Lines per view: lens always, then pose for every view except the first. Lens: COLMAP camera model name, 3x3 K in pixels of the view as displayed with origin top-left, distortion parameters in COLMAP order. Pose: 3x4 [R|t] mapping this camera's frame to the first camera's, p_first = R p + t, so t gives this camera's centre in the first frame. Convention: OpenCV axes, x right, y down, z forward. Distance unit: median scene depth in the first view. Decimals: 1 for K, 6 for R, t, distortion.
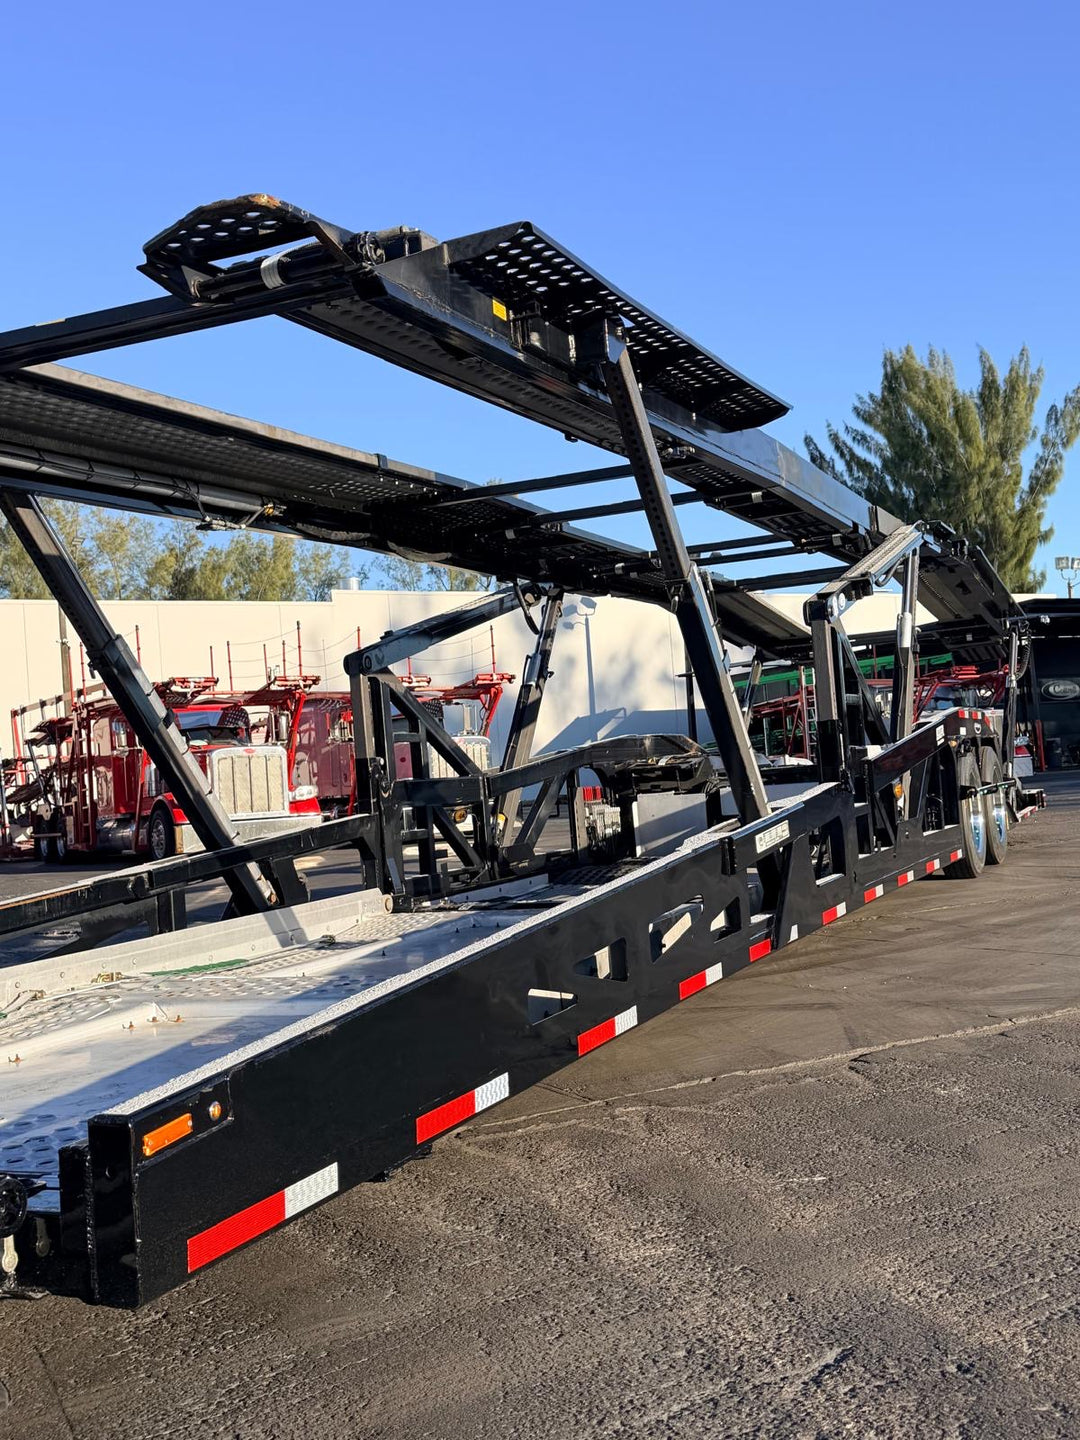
lens RADIAL K [[1041.4, 0, 539.1], [0, 1041.4, 720.8], [0, 0, 1]] dist [0.094847, -0.126678]
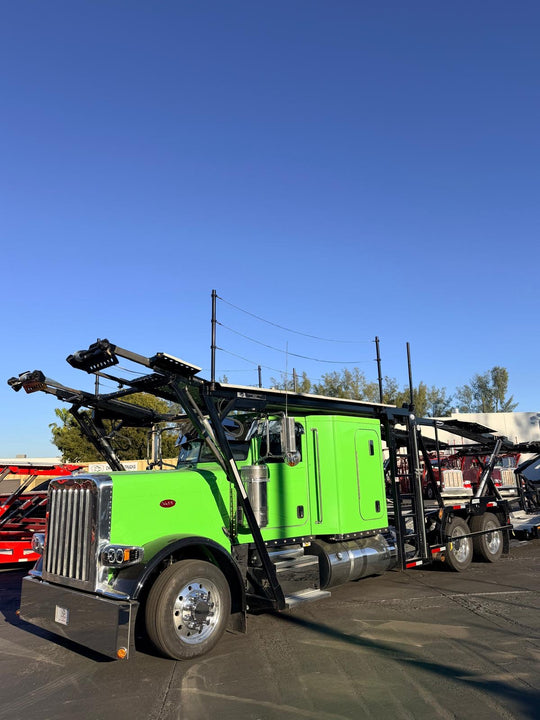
lens RADIAL K [[520.7, 0, 269.5], [0, 520.7, 360.4], [0, 0, 1]] dist [0.094847, -0.126678]
pose [[0.924998, -0.048742, -0.376832, -0.142362], [0.008363, 0.994110, -0.108055, -0.178371], [0.379879, 0.096799, 0.919957, -1.147840]]
